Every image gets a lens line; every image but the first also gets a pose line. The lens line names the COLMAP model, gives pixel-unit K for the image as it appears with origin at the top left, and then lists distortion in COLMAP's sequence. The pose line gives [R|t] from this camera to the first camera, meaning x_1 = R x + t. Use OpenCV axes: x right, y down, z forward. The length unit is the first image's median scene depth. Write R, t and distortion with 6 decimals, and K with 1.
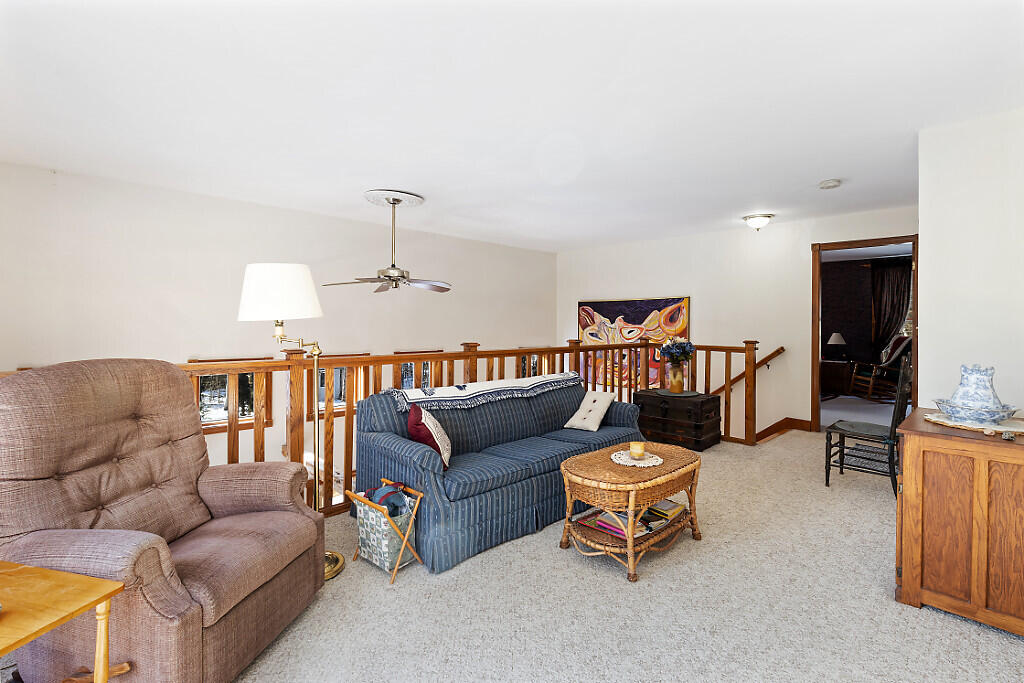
lens RADIAL K [[468.9, 0, 506.8], [0, 468.9, 314.0], [0, 0, 1]] dist [0.001612, 0.000111]
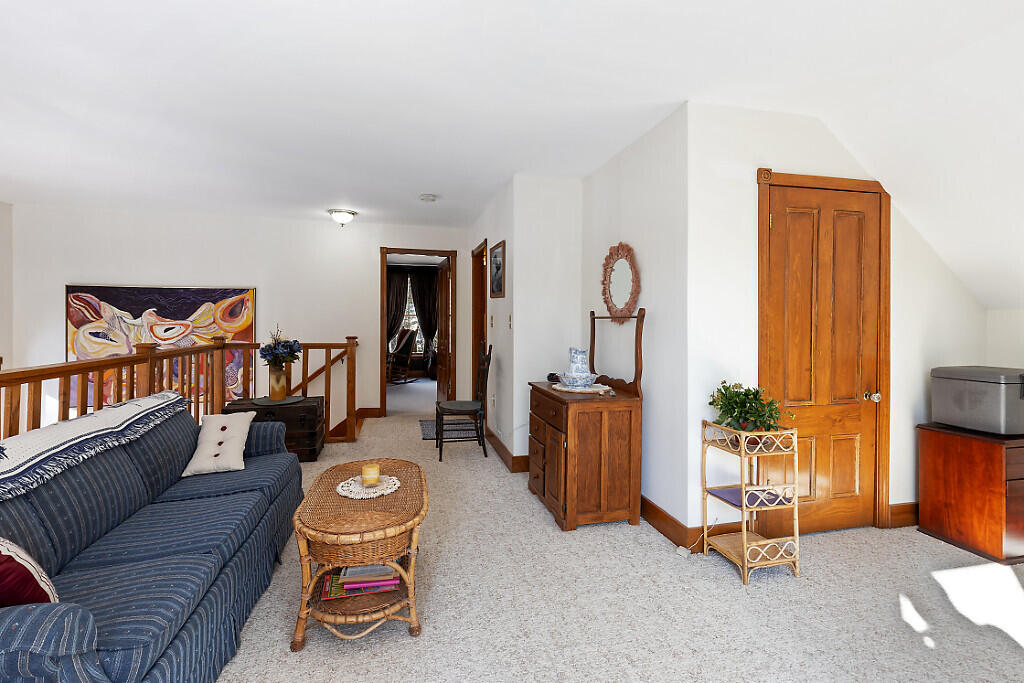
lens RADIAL K [[468.9, 0, 506.8], [0, 468.9, 314.0], [0, 0, 1]] dist [0.001612, 0.000111]
pose [[0.500116, 0.010342, 0.865897, -0.149090], [-0.019536, 0.999809, -0.000658, 0.003271], [-0.865738, -0.016587, 0.500222, 0.188415]]
